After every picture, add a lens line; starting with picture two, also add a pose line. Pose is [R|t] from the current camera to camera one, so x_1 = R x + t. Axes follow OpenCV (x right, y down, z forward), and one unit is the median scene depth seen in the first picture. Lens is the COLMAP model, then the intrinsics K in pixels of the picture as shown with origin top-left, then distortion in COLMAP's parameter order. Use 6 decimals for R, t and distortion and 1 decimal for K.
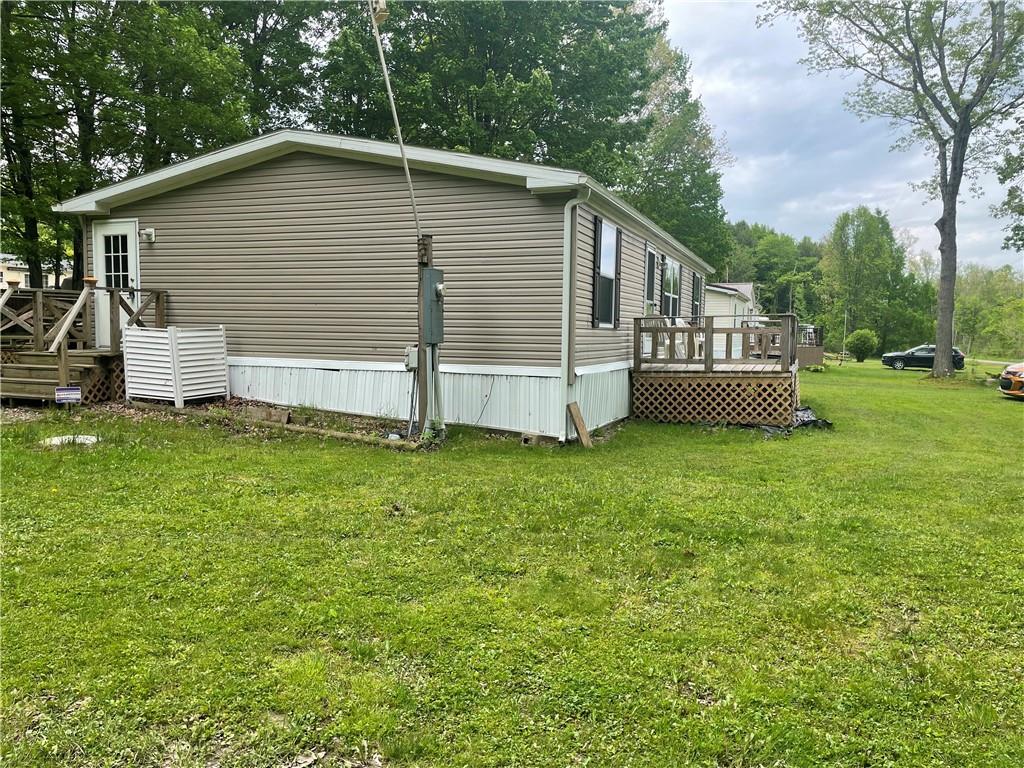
lens RADIAL K [[769.6, 0, 512.0], [0, 769.6, 384.0], [0, 0, 1]] dist [0.078107, -0.128879]
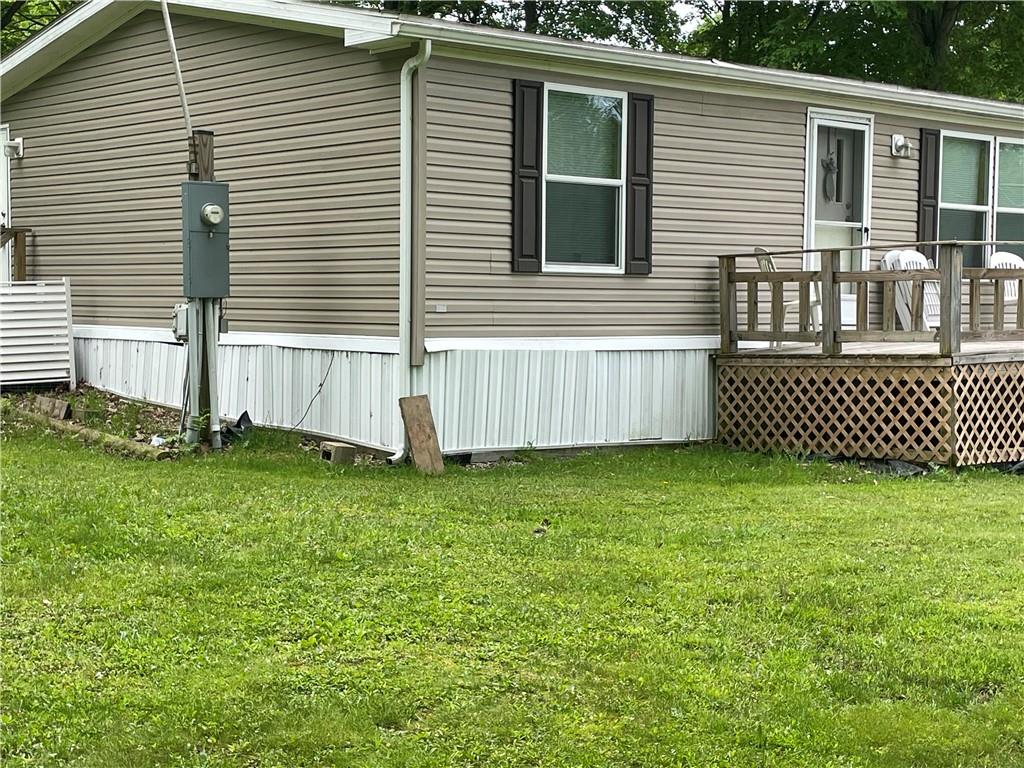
lens RADIAL K [[1669.8, 0, 512.0], [0, 1669.8, 384.0], [0, 0, 1]] dist [0.078242, 0.012446]
pose [[0.879384, 0.016678, -0.475822, 0.617190], [-0.027012, 0.999524, -0.014888, 0.025754], [0.475347, 0.025945, 0.879416, -0.085924]]
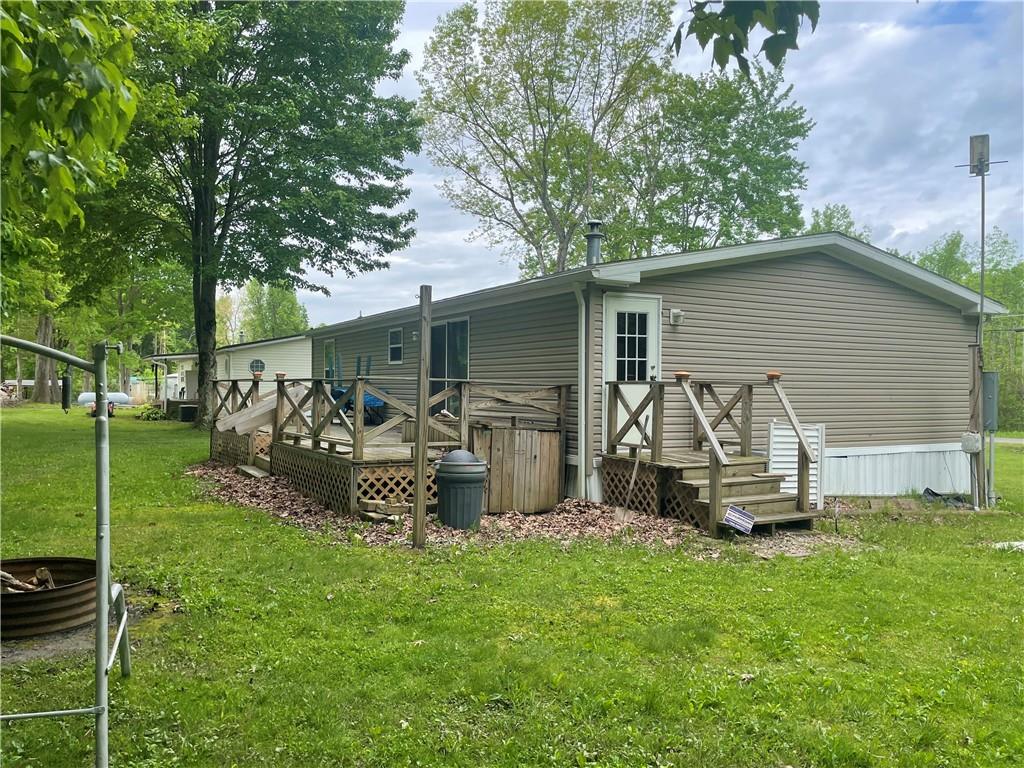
lens RADIAL K [[769.6, 0, 512.0], [0, 769.6, 384.0], [0, 0, 1]] dist [0.078107, -0.128879]
pose [[0.629702, -0.009622, 0.776777, -1.223847], [0.054625, 0.997997, -0.031919, -0.099762], [-0.774914, 0.062531, 0.628967, 0.606476]]
